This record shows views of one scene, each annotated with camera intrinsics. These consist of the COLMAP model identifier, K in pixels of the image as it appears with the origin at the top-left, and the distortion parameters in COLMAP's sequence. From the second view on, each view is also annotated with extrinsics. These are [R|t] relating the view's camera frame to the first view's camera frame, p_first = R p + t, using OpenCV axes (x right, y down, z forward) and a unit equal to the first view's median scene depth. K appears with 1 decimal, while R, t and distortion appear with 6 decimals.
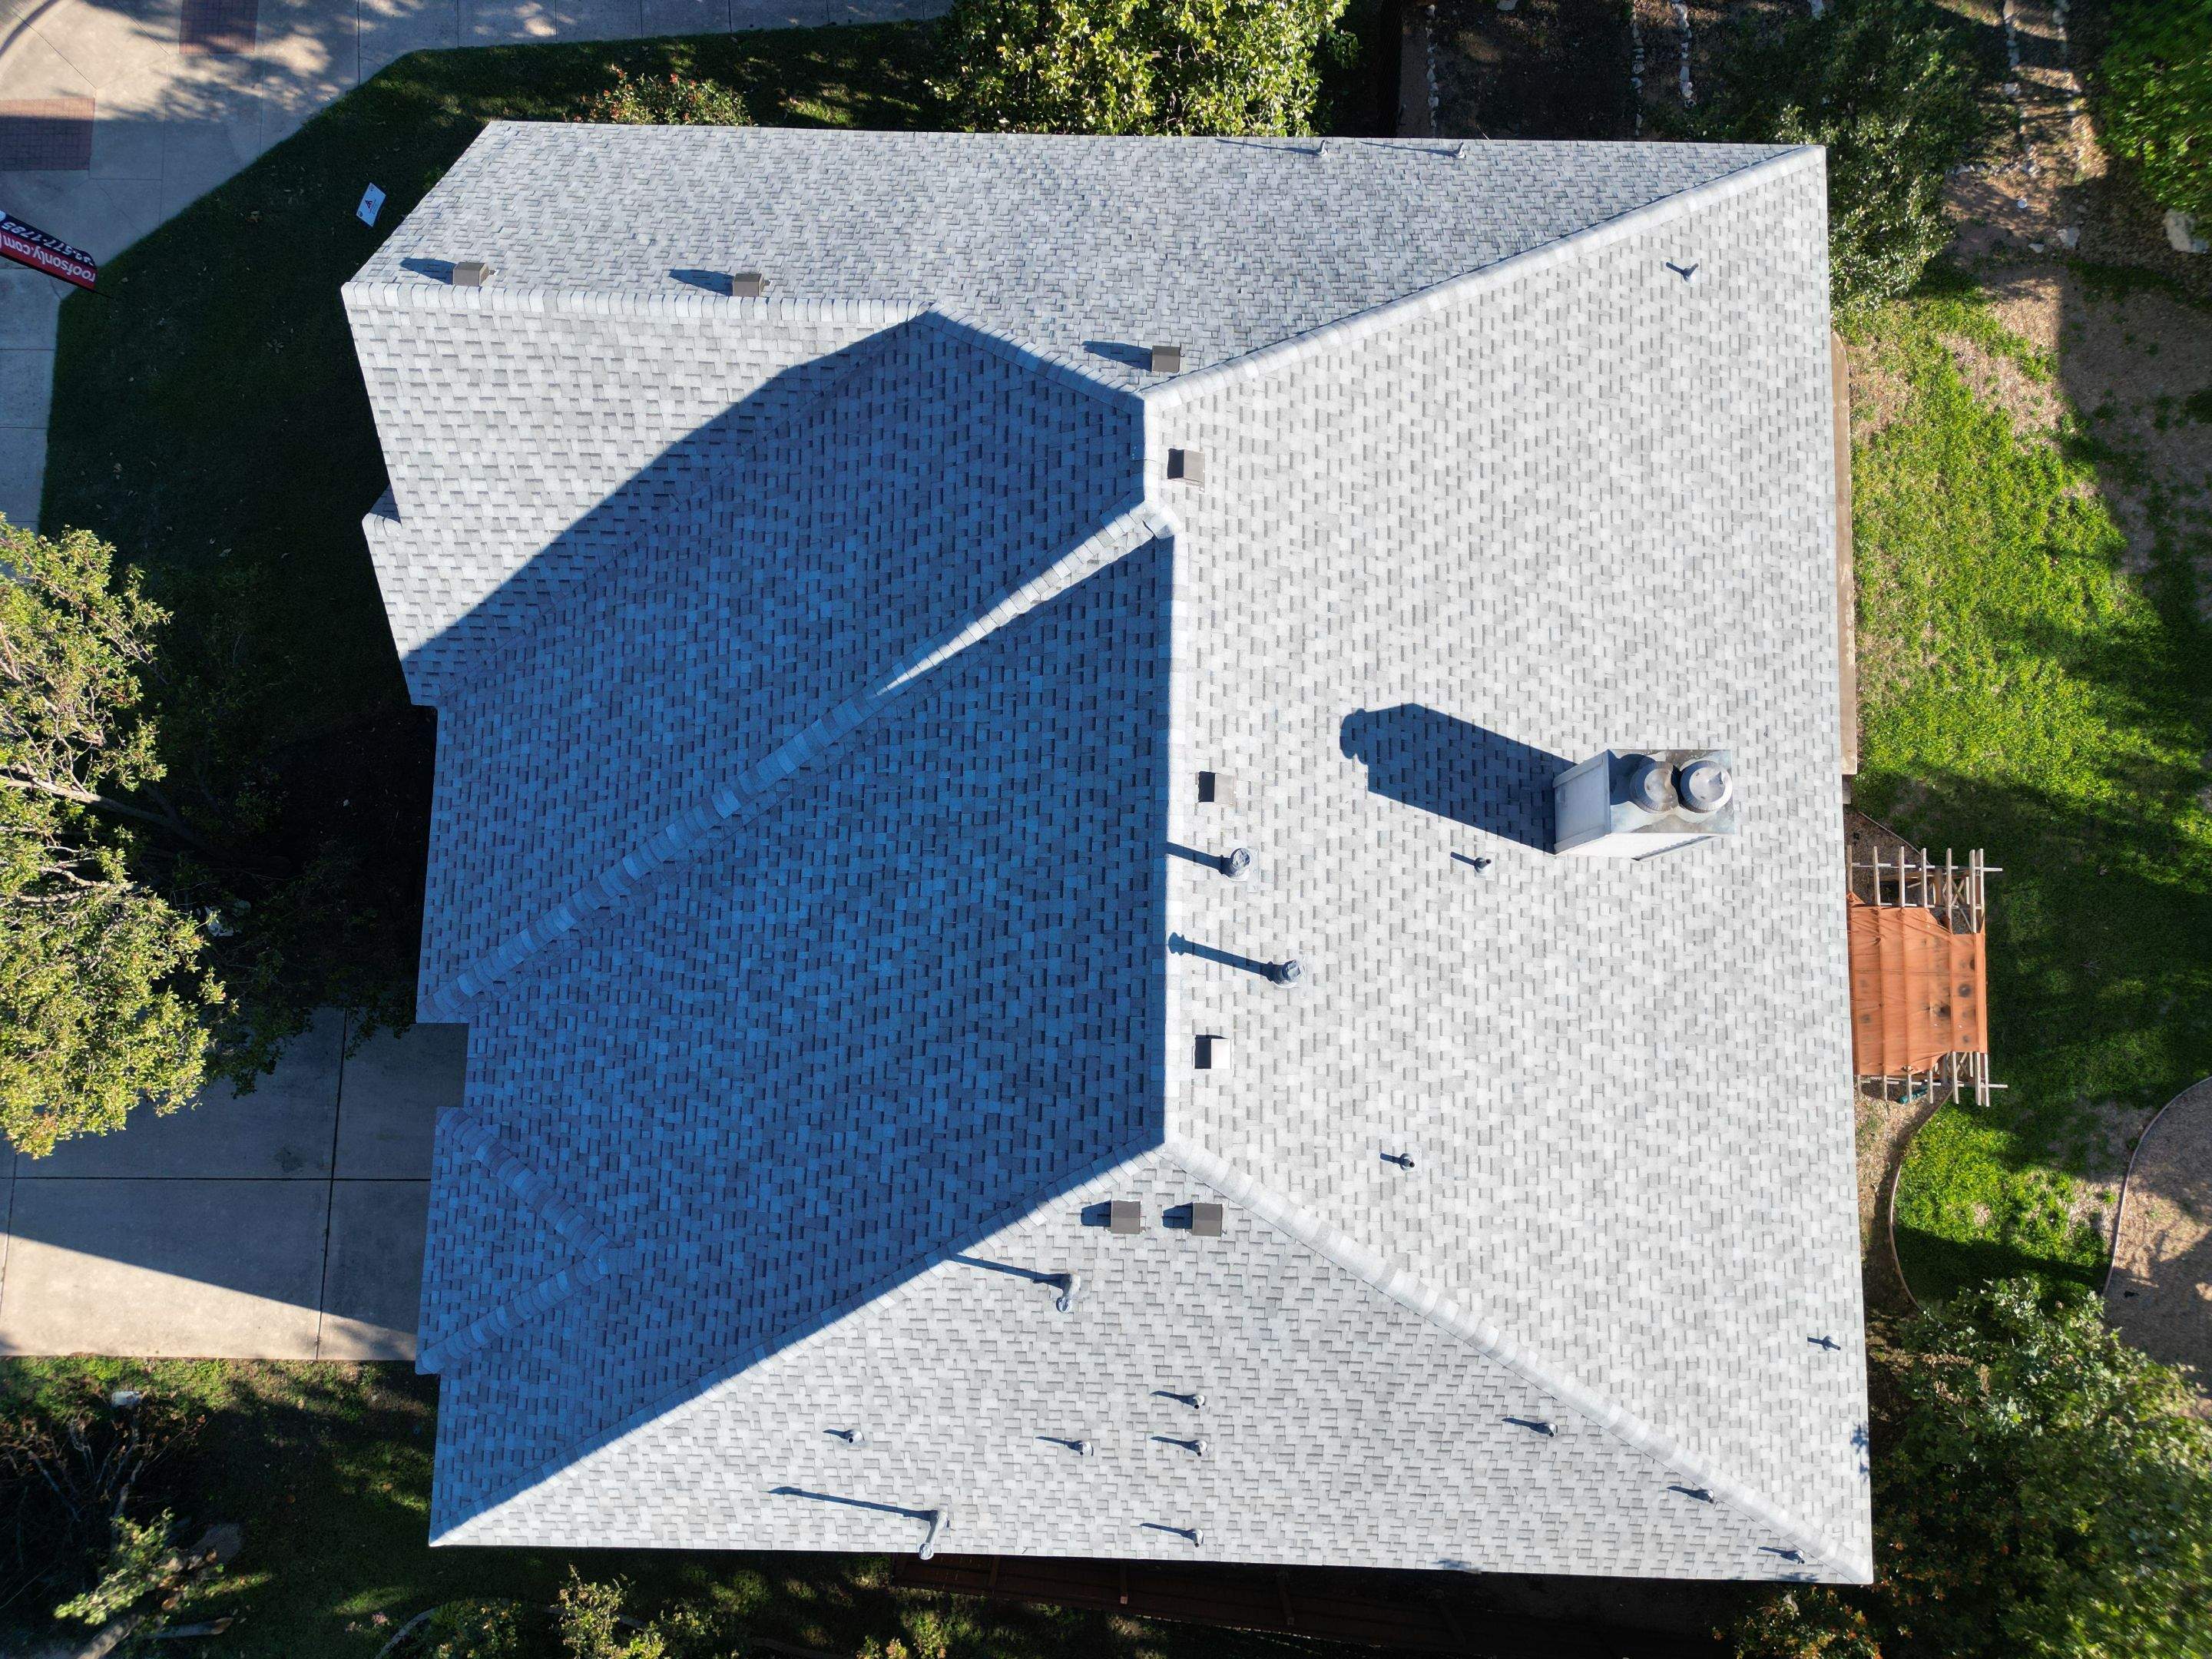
lens RADIAL K [[1538.9, 0, 1106.0], [0, 1538.9, 829.5], [0, 0, 1]] dist [0.129639, -0.257706]
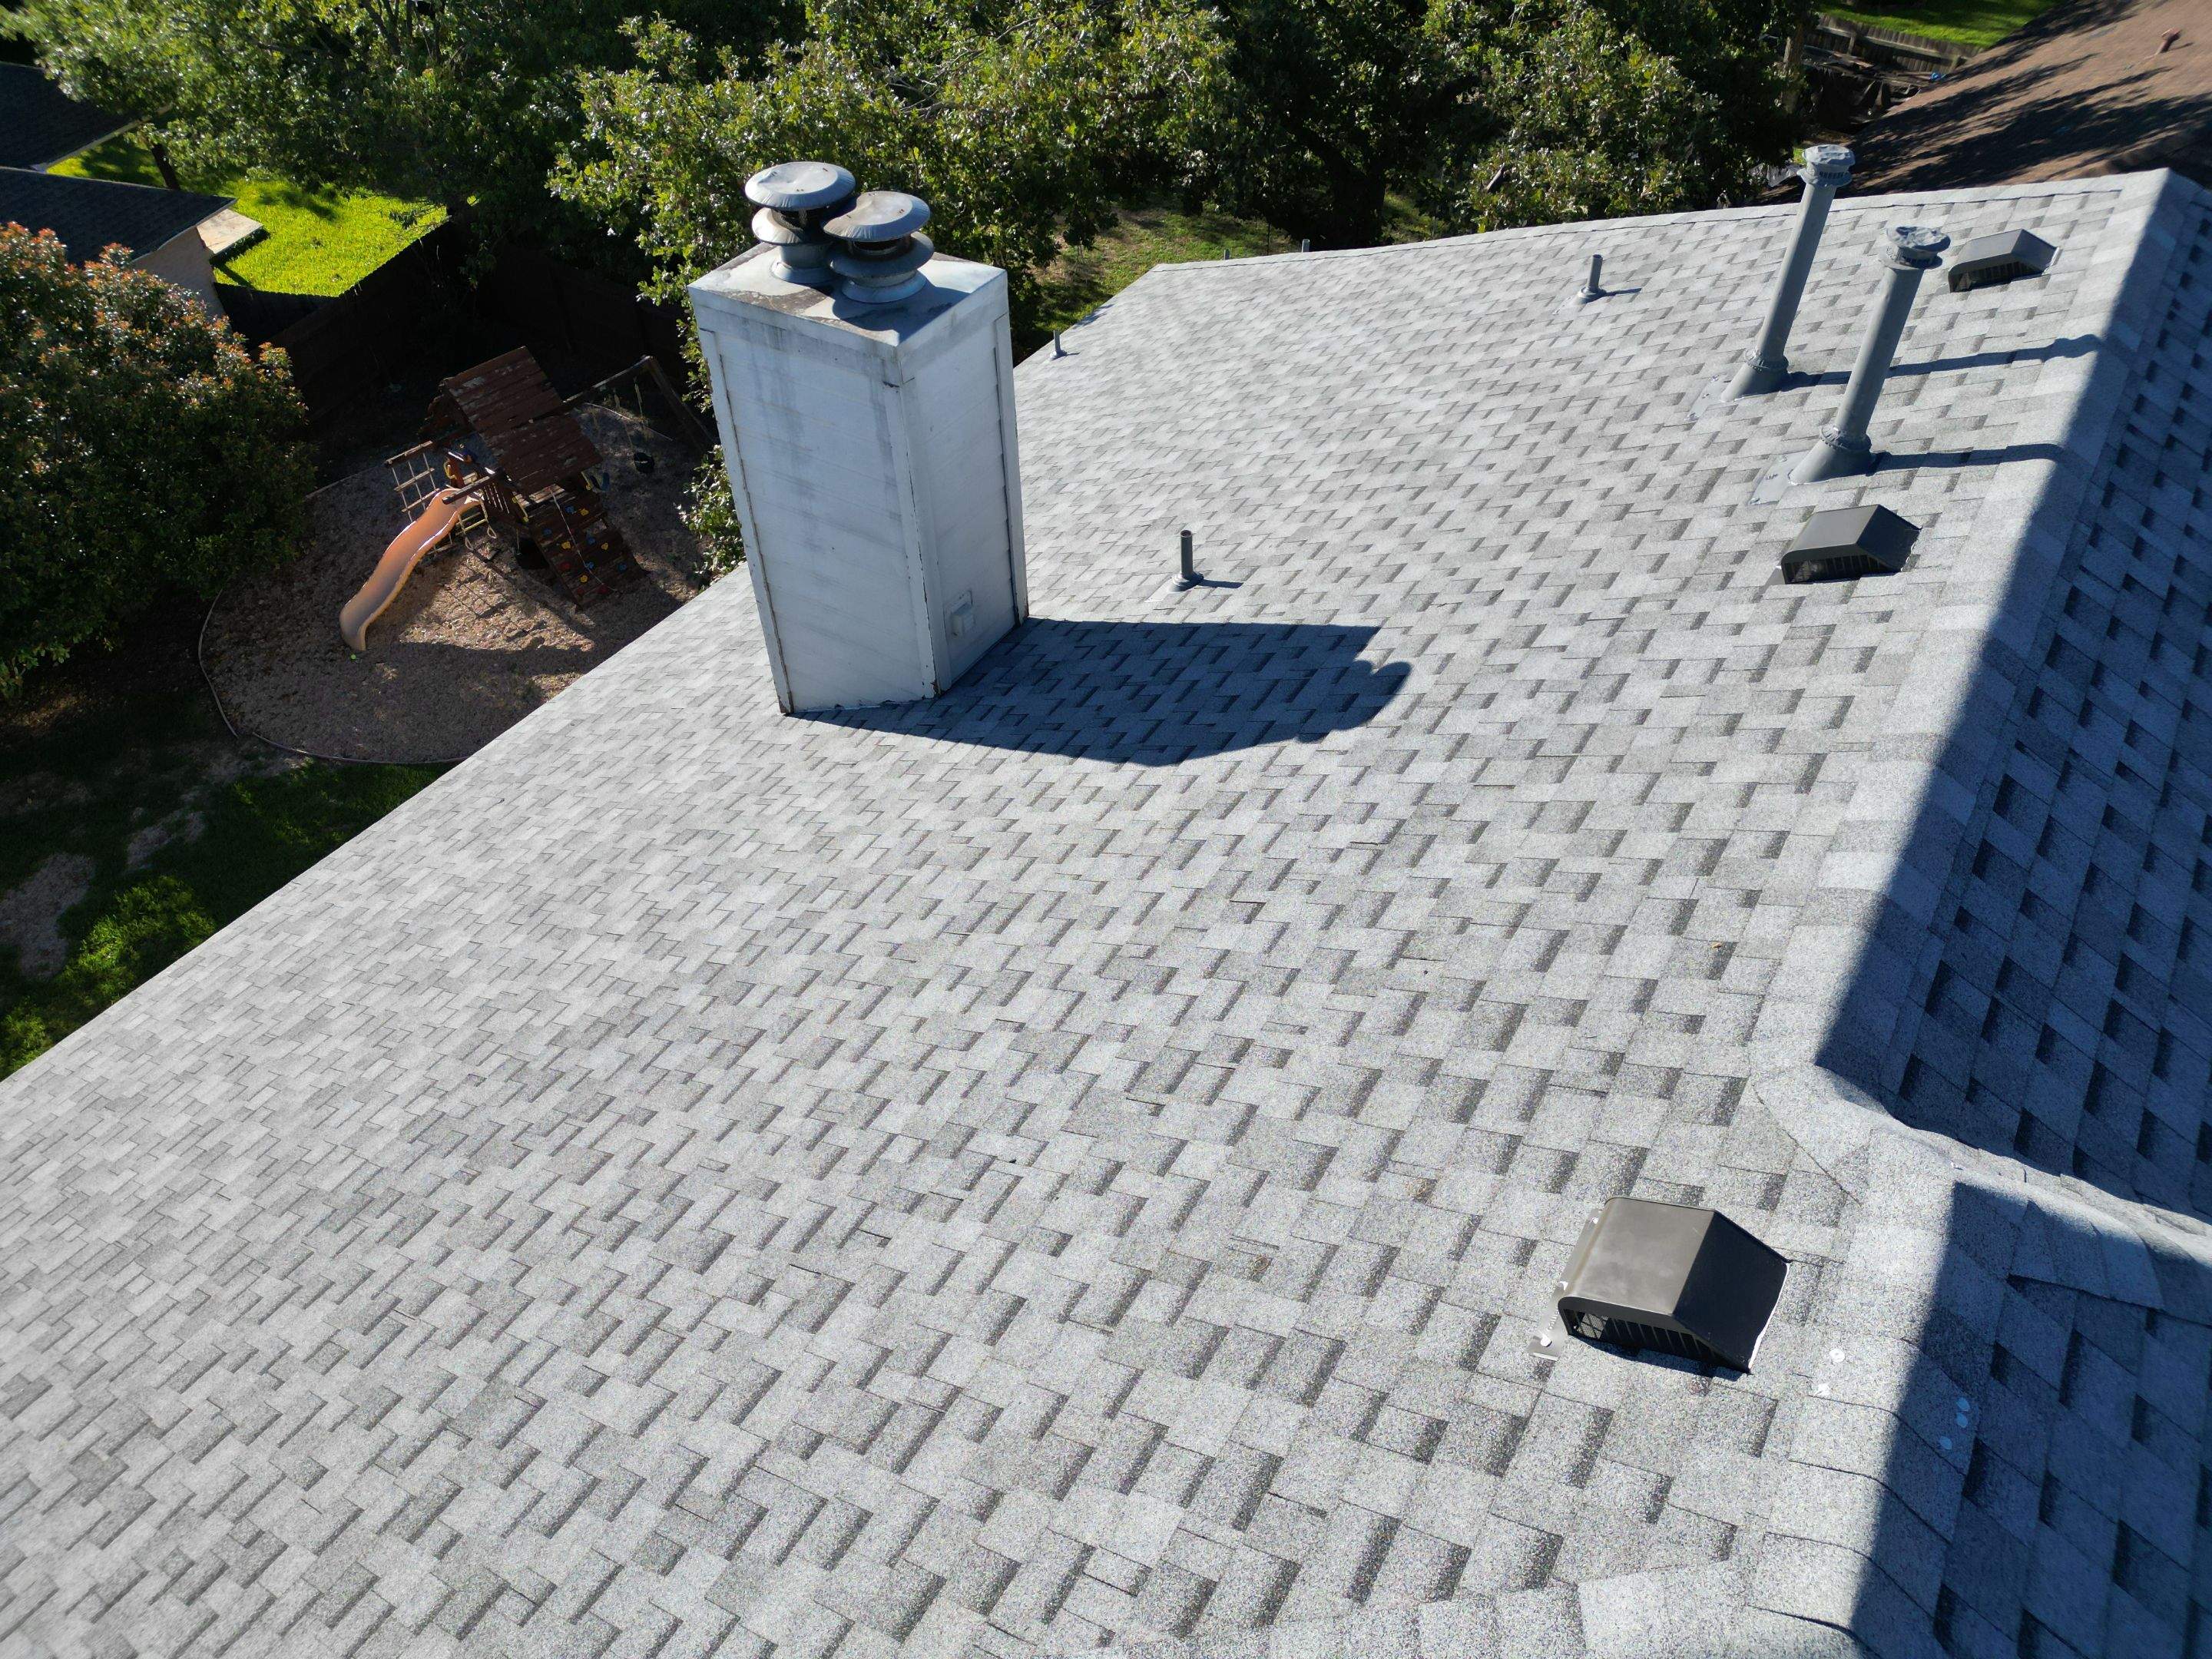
lens RADIAL K [[1540.2, 0, 1101.6], [0, 1540.2, 830.7], [0, 0, 1]] dist [0.080500, -0.081703]
pose [[-0.853564, -0.342043, 0.392983, 0.051068], [0.519680, -0.505565, 0.688721, -0.358642], [-0.036894, 0.792092, 0.609285, 0.771254]]
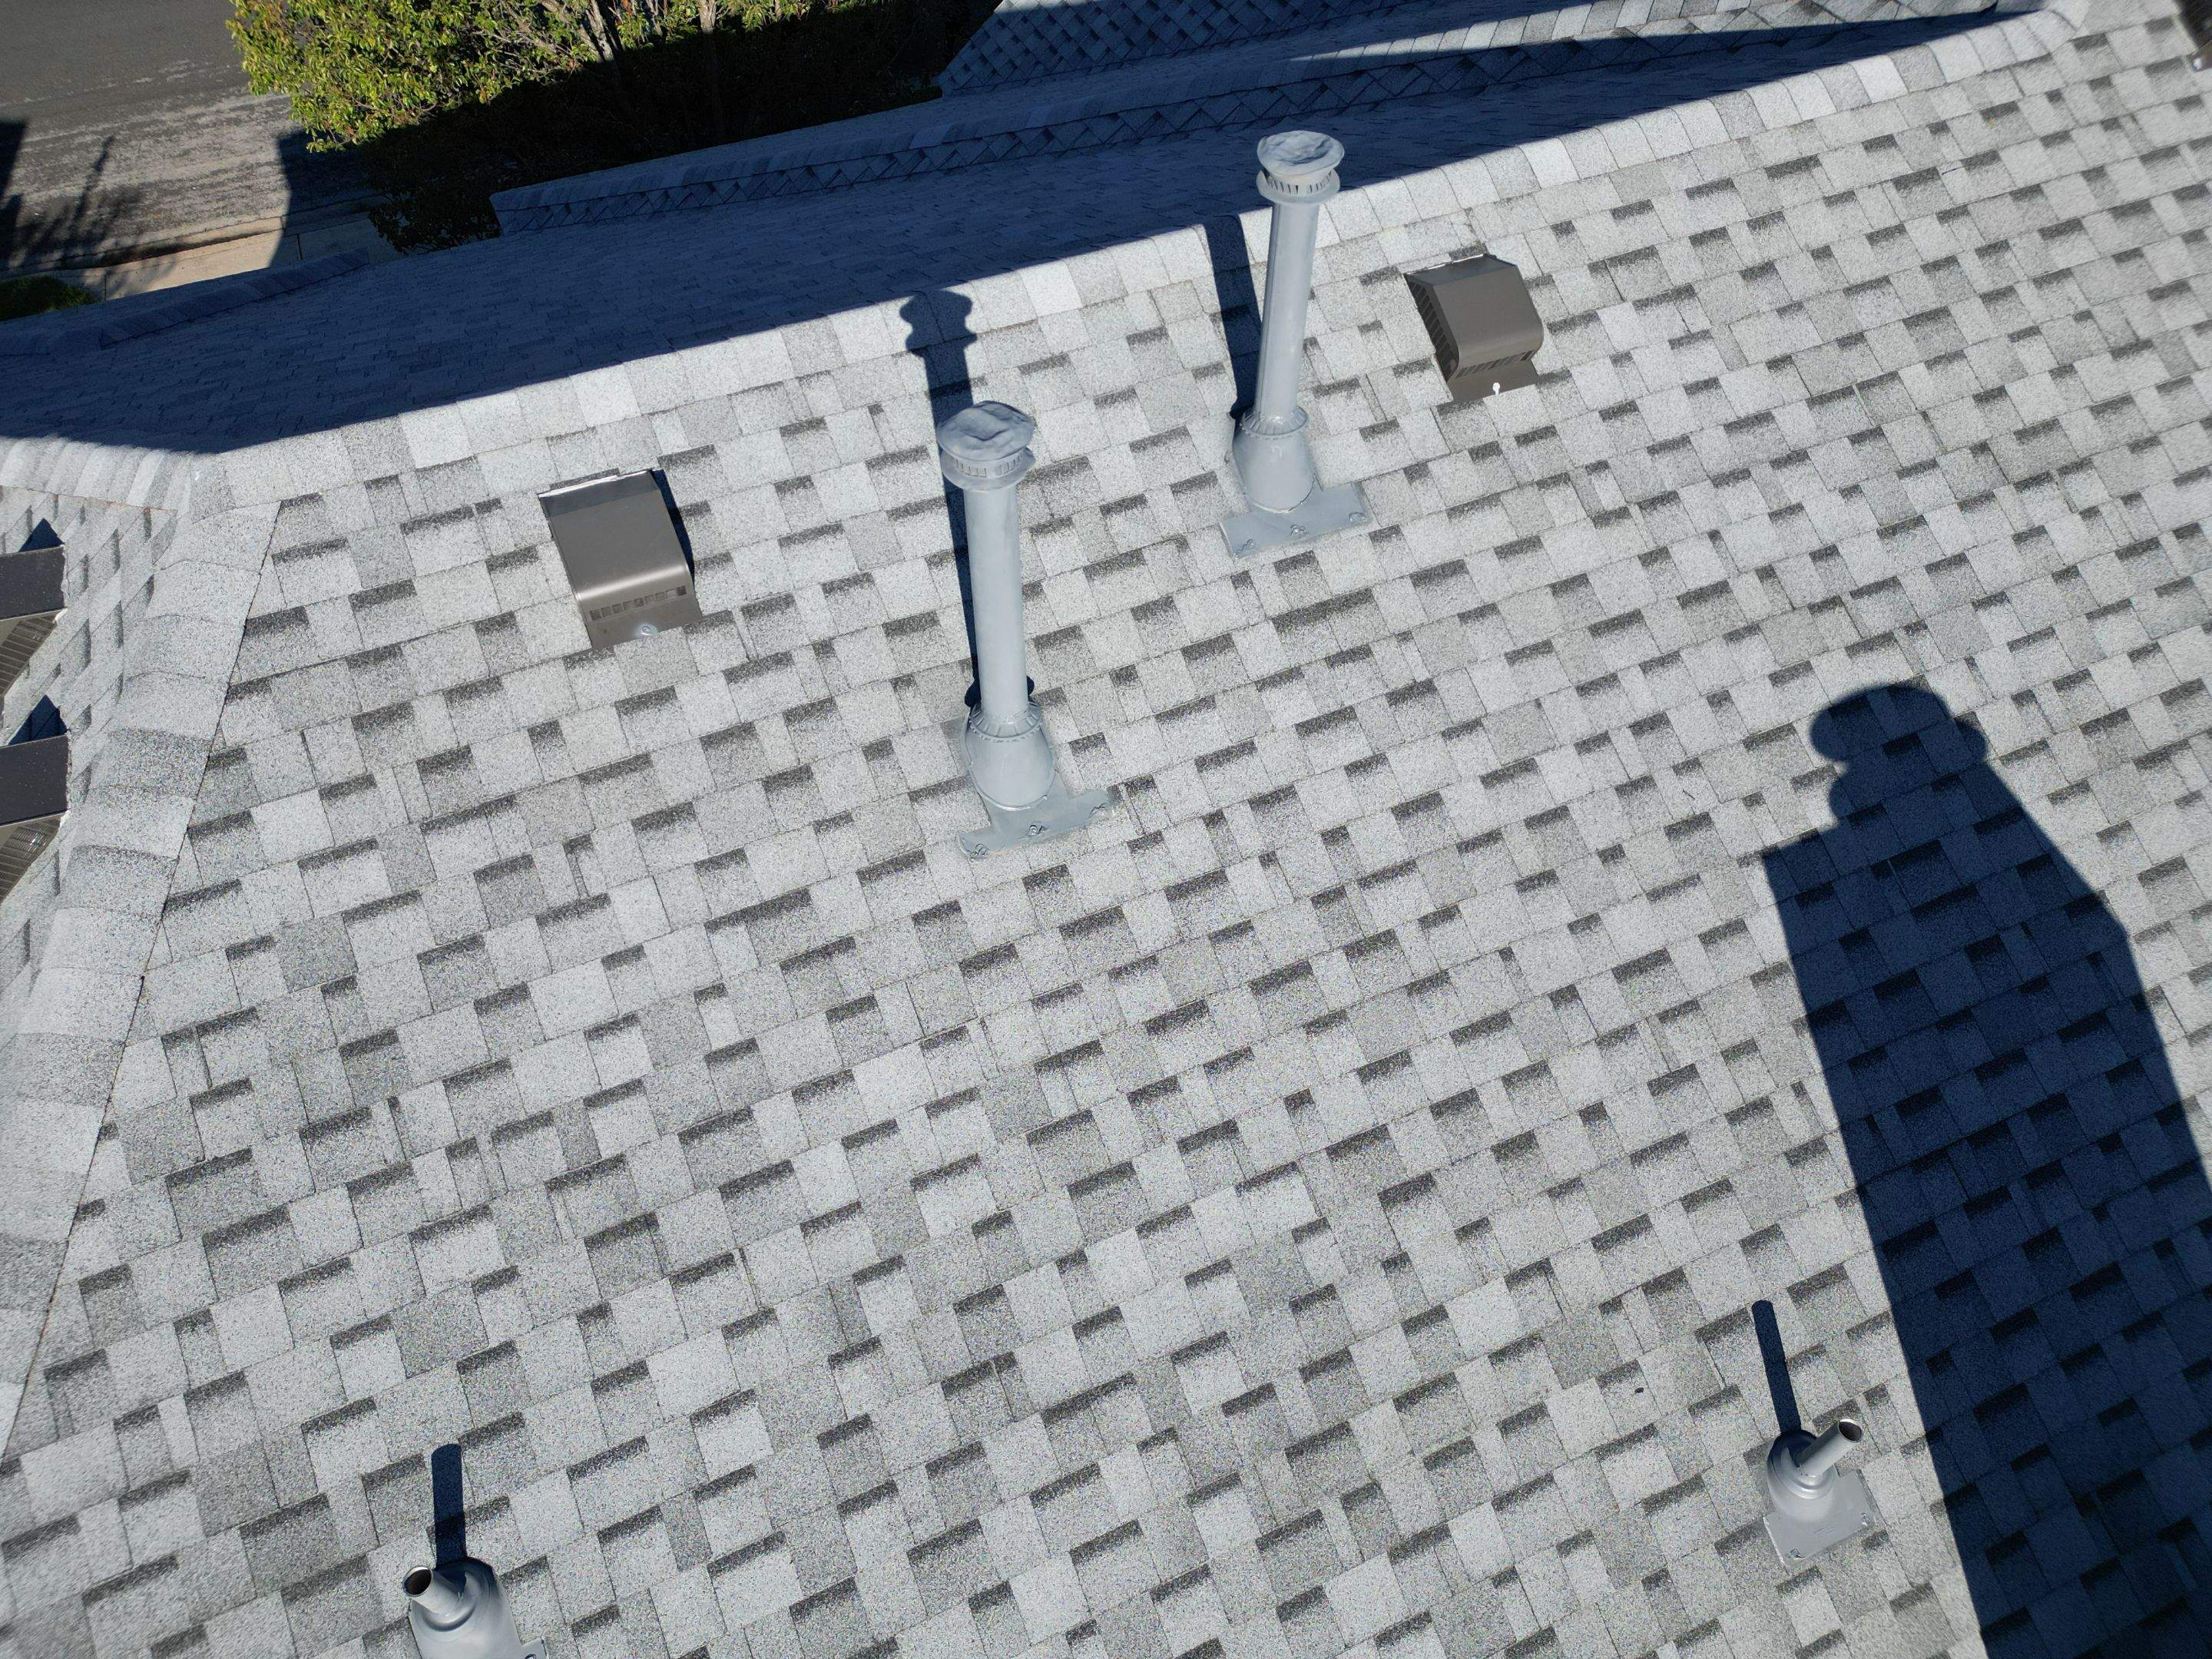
lens RADIAL K [[1505.5, 0, 1093.5], [0, 1505.5, 837.9], [0, 0, 1]] dist [0.090053, -0.088466]
pose [[0.418125, 0.715209, -0.560043, 0.259931], [-0.900999, 0.405009, -0.155460, 0.119031], [0.115636, 0.569600, 0.813747, 0.738832]]
